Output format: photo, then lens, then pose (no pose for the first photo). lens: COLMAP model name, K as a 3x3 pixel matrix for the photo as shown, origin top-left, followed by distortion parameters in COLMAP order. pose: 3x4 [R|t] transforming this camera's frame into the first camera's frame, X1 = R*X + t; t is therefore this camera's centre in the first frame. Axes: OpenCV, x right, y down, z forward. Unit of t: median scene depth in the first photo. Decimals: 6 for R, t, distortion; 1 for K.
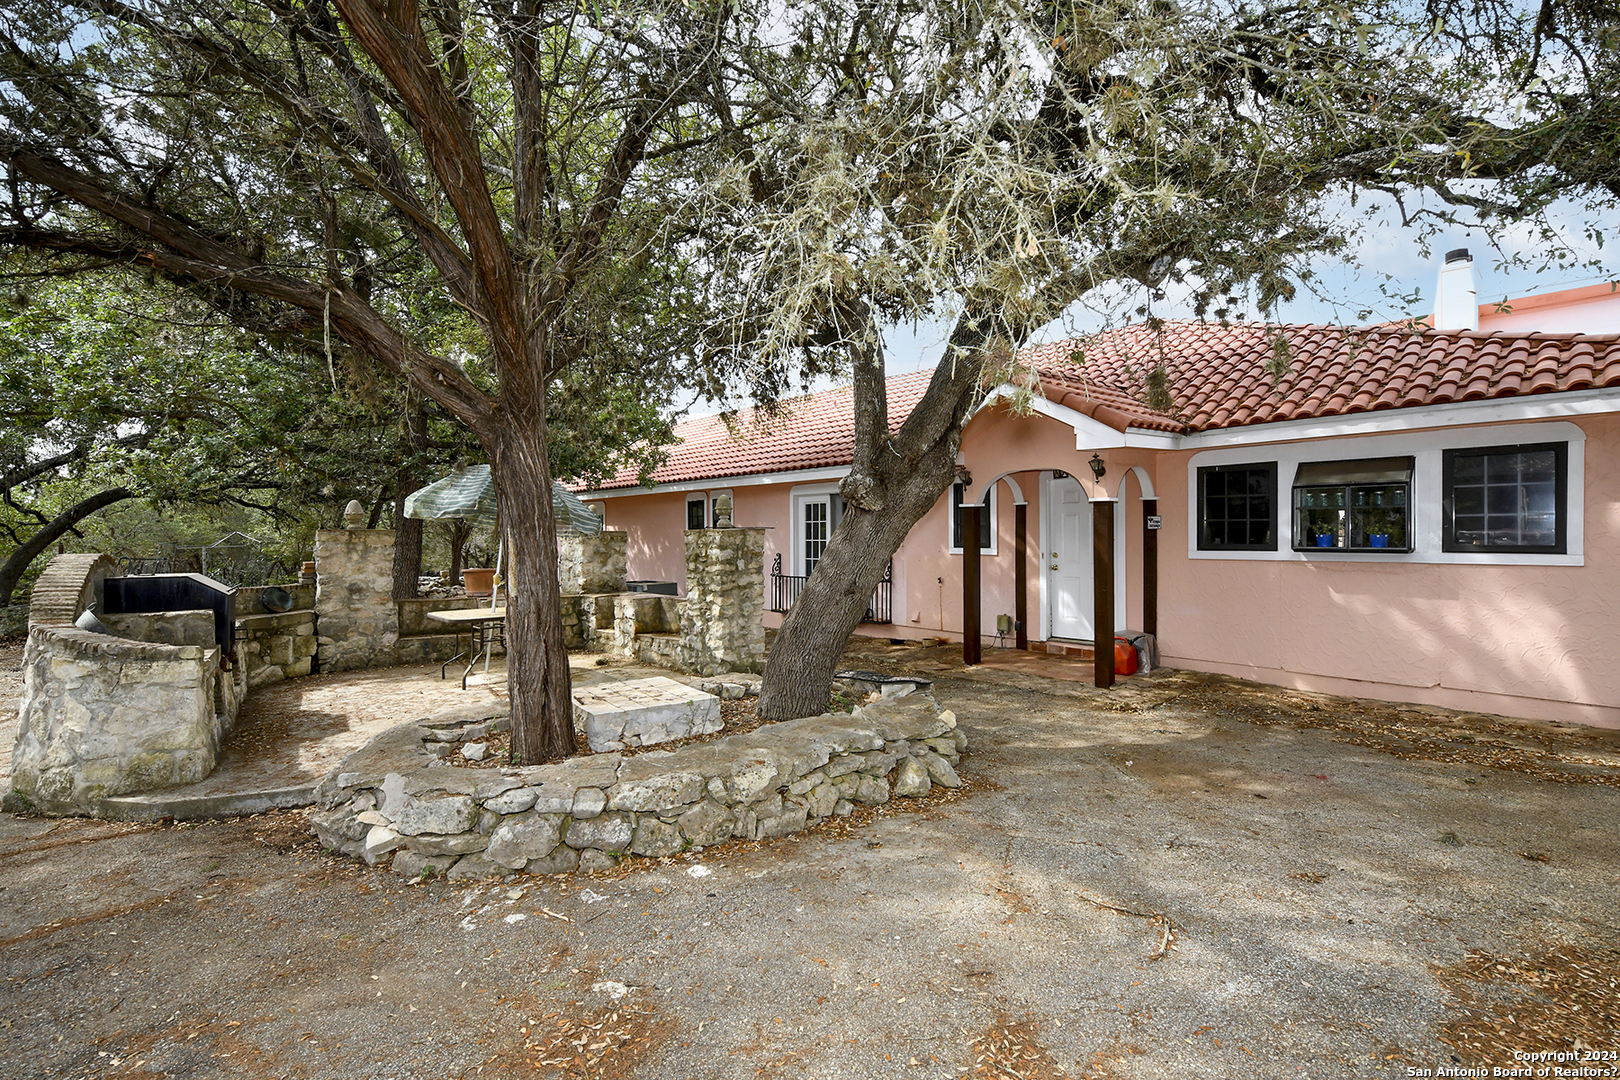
lens RADIAL K [[704.6, 0, 810.7], [0, 704.6, 540.4], [0, 0, 1]] dist [0.001053, 0.000045]
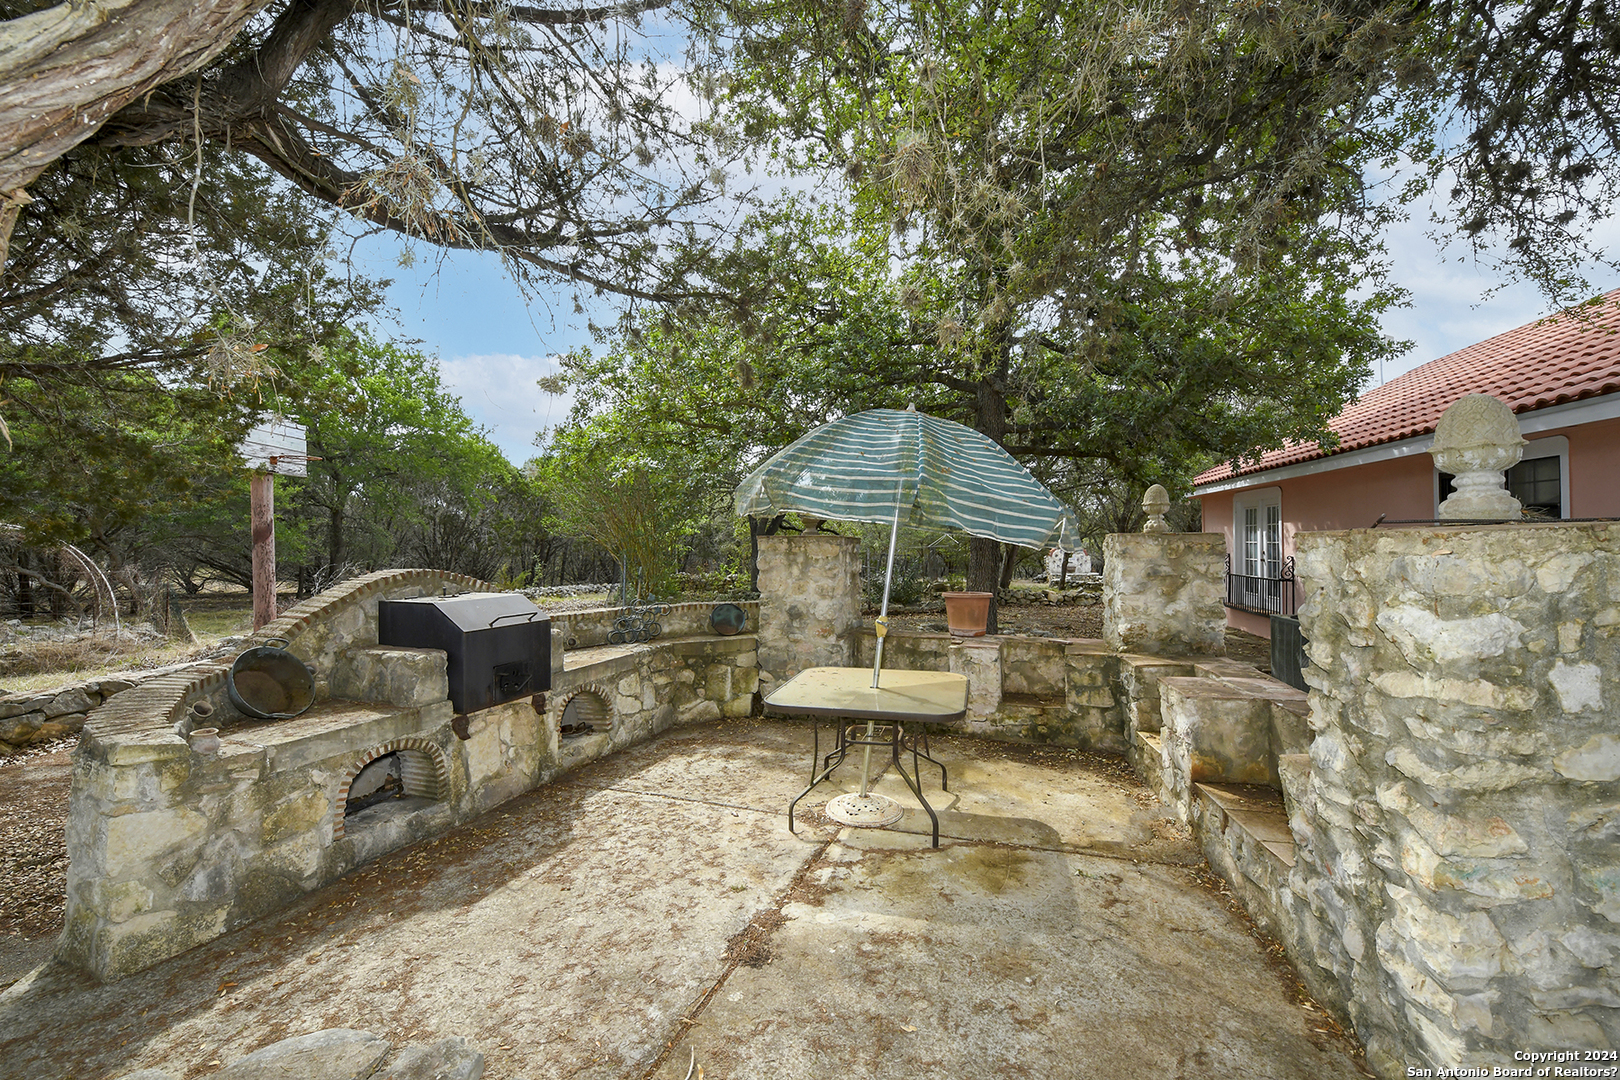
lens RADIAL K [[642.4, 0, 812.8], [0, 642.4, 540.9], [0, 0, 1]] dist [-0.000768, -0.000037]
pose [[0.551195, 0.000768, -0.834376, -0.060195], [0.001448, 0.999997, 0.001877, -0.010981], [0.834375, -0.002243, 0.551193, 0.652730]]
